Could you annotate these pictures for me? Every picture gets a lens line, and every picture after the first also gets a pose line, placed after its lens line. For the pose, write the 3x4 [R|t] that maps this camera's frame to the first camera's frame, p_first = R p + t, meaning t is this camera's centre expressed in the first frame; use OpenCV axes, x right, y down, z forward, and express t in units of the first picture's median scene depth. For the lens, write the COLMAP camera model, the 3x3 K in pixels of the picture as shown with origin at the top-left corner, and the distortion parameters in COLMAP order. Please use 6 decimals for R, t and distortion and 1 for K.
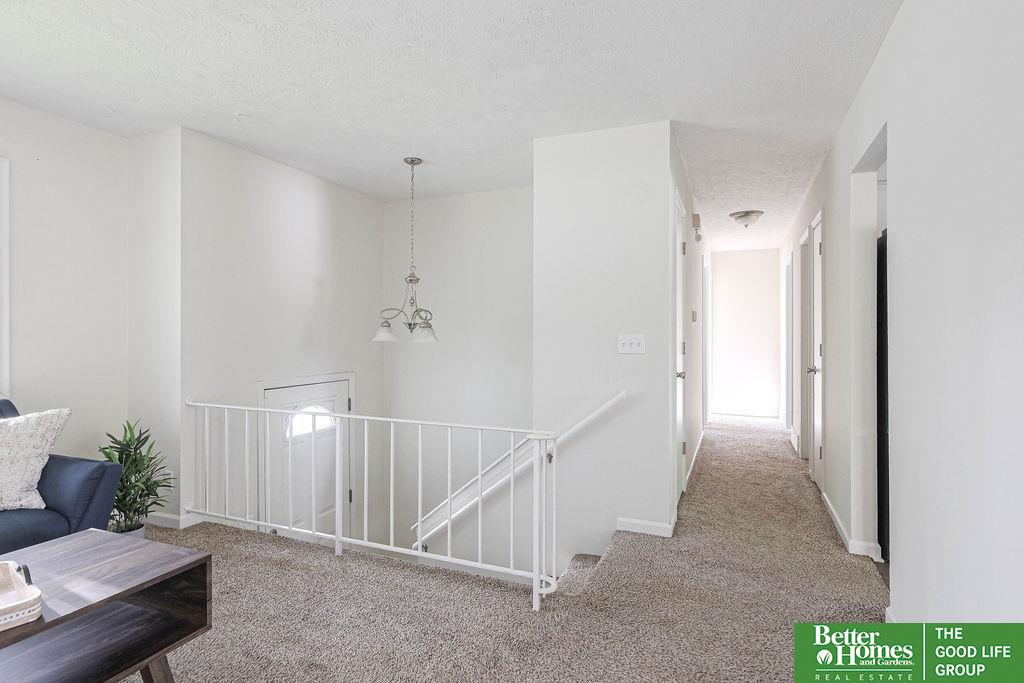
lens RADIAL K [[537.1, 0, 510.0], [0, 537.1, 331.5], [0, 0, 1]] dist [0.000704, 0.001385]
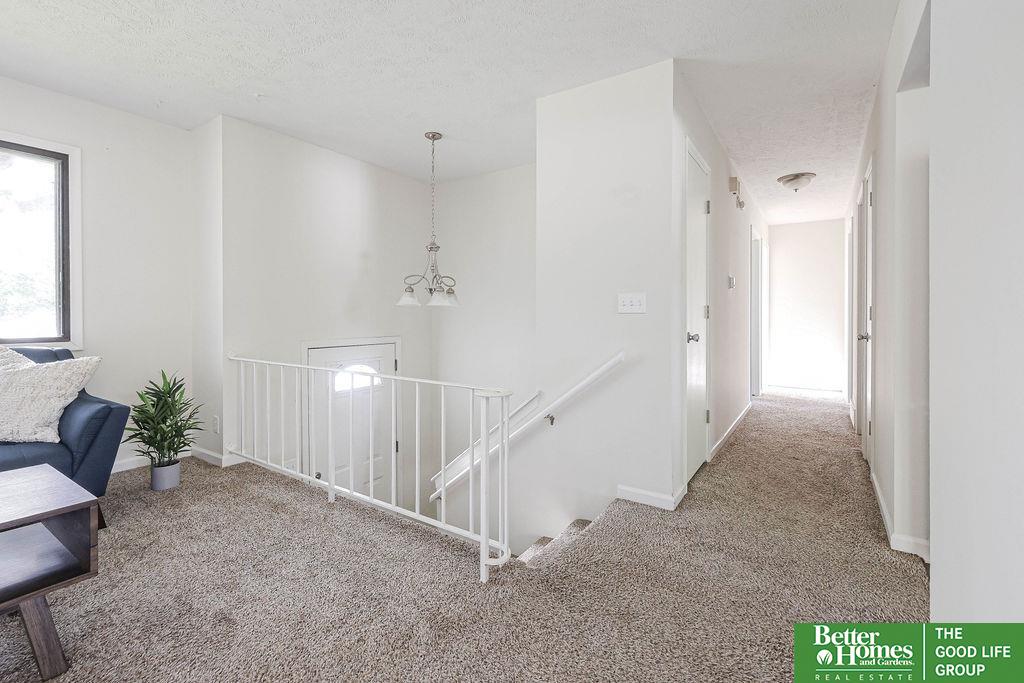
lens RADIAL K [[451.4, 0, 511.6], [0, 451.4, 317.8], [0, 0, 1]] dist [0.003261, 0.000086]
pose [[0.979996, -0.000645, -0.199018, 0.174219], [0.002341, 0.999963, 0.008286, 0.041908], [0.199005, -0.008587, 0.979961, 0.177625]]
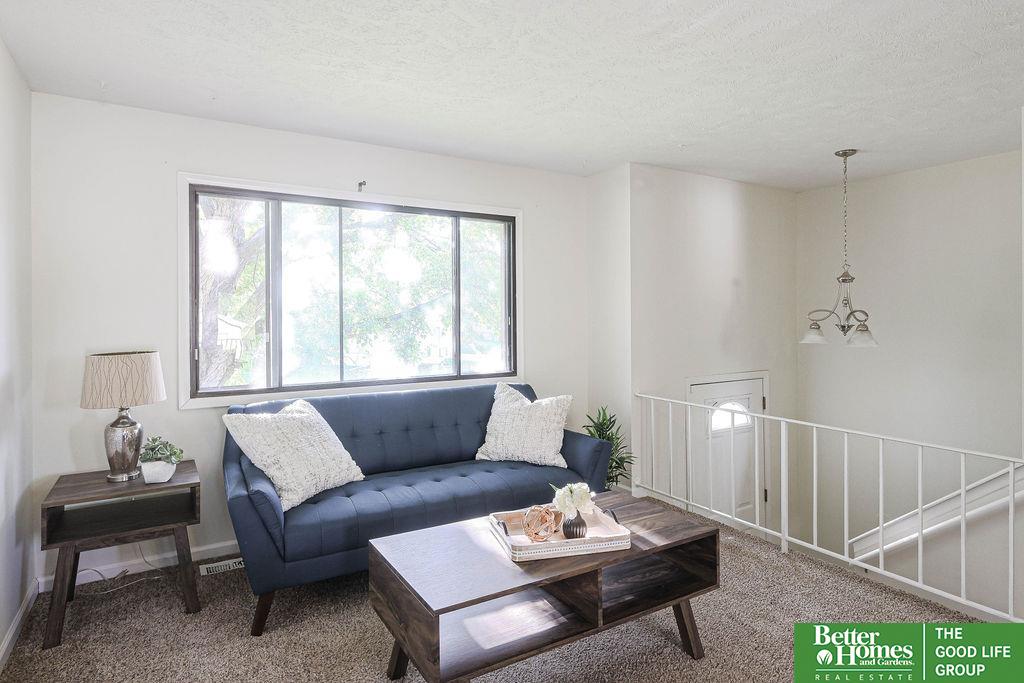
lens RADIAL K [[575.5, 0, 506.8], [0, 575.5, 313.3], [0, 0, 1]] dist [0.001802, -0.000301]
pose [[0.809924, -0.004487, -0.586518, -0.083314], [0.006829, 0.999975, 0.001780, -0.049252], [0.586495, -0.005447, 0.809934, -0.194676]]
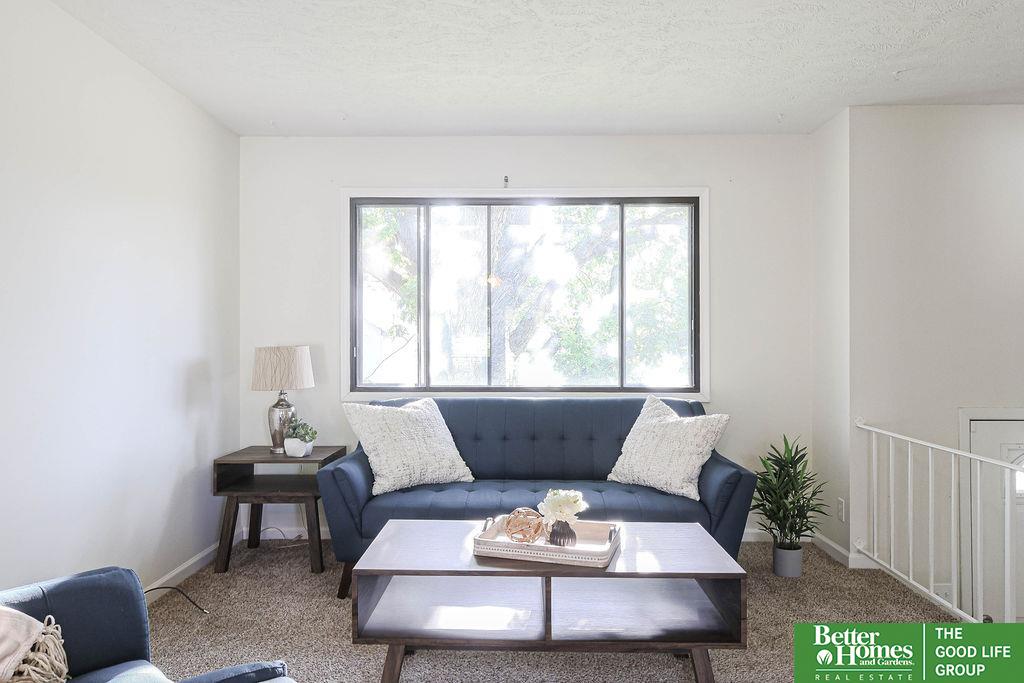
lens RADIAL K [[713.4, 0, 510.3], [0, 713.4, 335.4], [0, 0, 1]] dist [0.001782, -0.000877]
pose [[0.367784, -0.002978, -0.929906, 0.254988], [0.004146, 0.999990, -0.001563, -0.010336], [0.929902, -0.003280, 0.367793, 0.061033]]
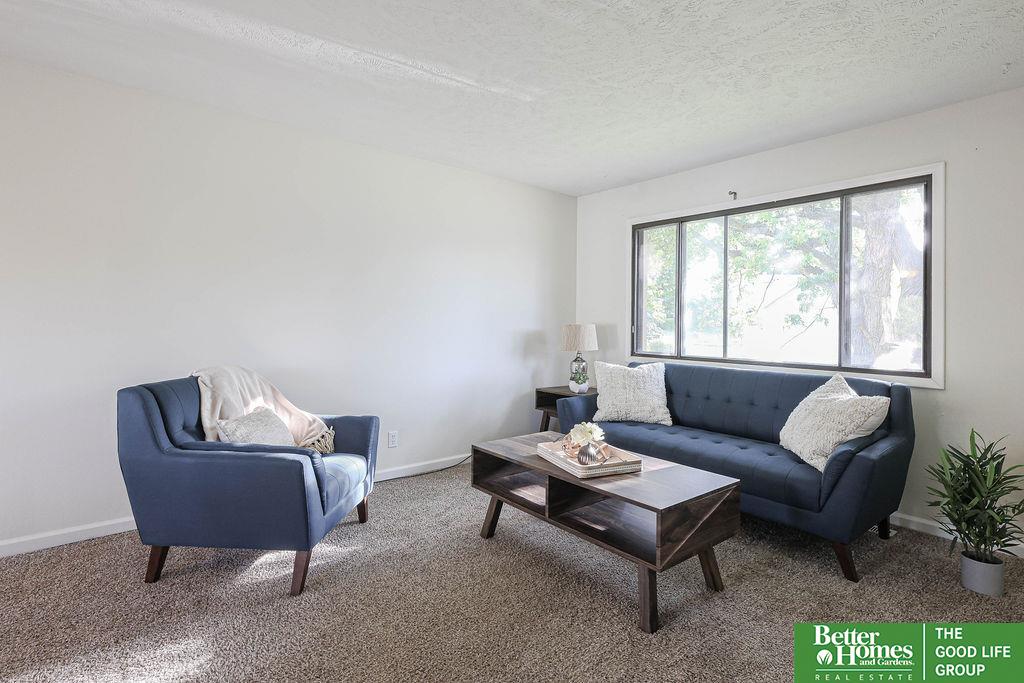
lens RADIAL K [[502.5, 0, 511.1], [0, 502.5, 317.8], [0, 0, 1]] dist [-0.000847, -0.000191]
pose [[-0.468834, -0.015636, -0.883148, 0.288513], [-0.010351, 0.999872, -0.012207, 0.005825], [0.883226, 0.003419, -0.468935, 0.617568]]
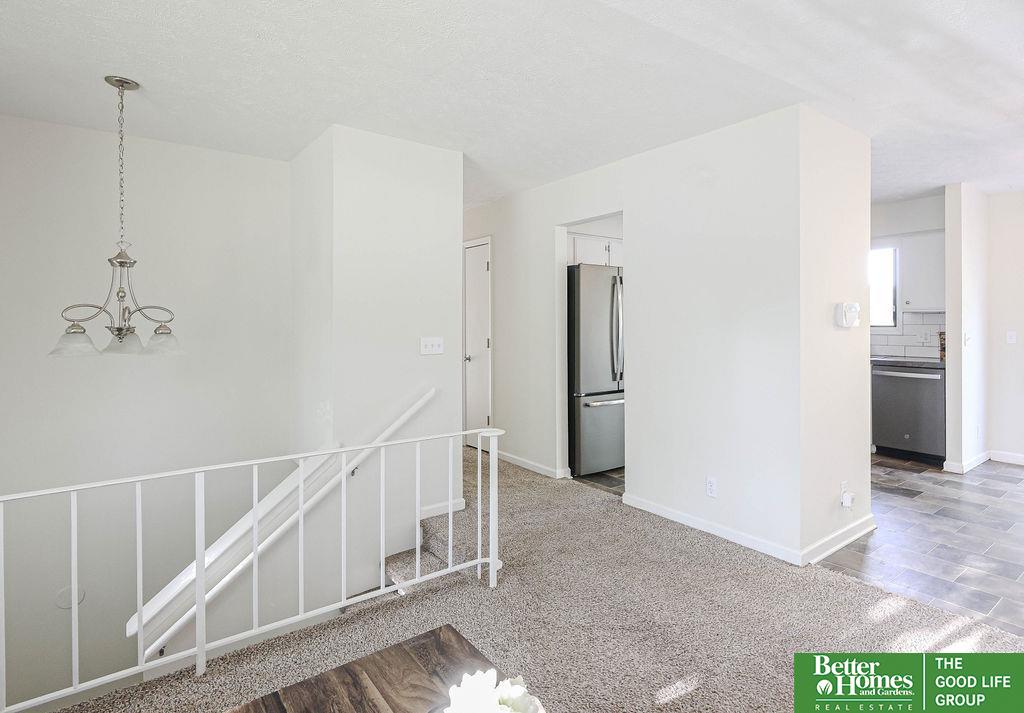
lens RADIAL K [[544.5, 0, 591.7], [0, 544.5, 320.1], [0, 0, 1]] dist [0.000081, -0.000067]
pose [[0.447516, -0.000621, 0.894276, -0.612106], [0.000975, 1.000000, 0.000207, -0.028094], [-0.894275, 0.000779, 0.447517, 0.213048]]
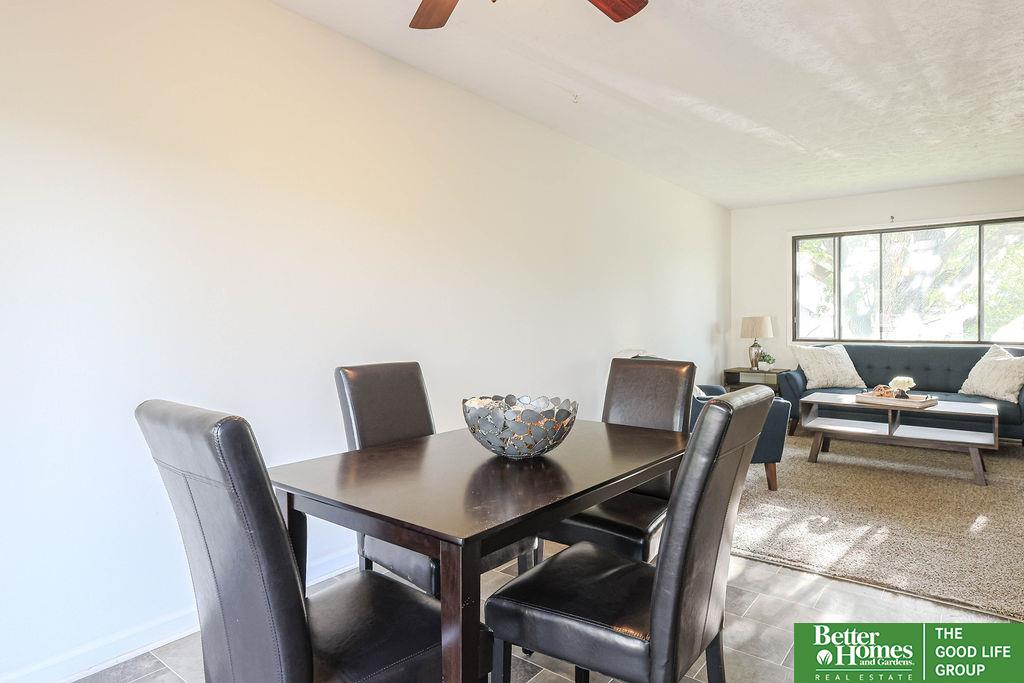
lens RADIAL K [[586.8, 0, 510.8], [0, 586.8, 329.9], [0, 0, 1]] dist [0.002505, 0.000482]
pose [[-0.269118, 0.020314, -0.962893, 1.114125], [0.013431, 0.999759, 0.017338, 0.003345], [0.963013, -0.008266, -0.269327, -0.116074]]
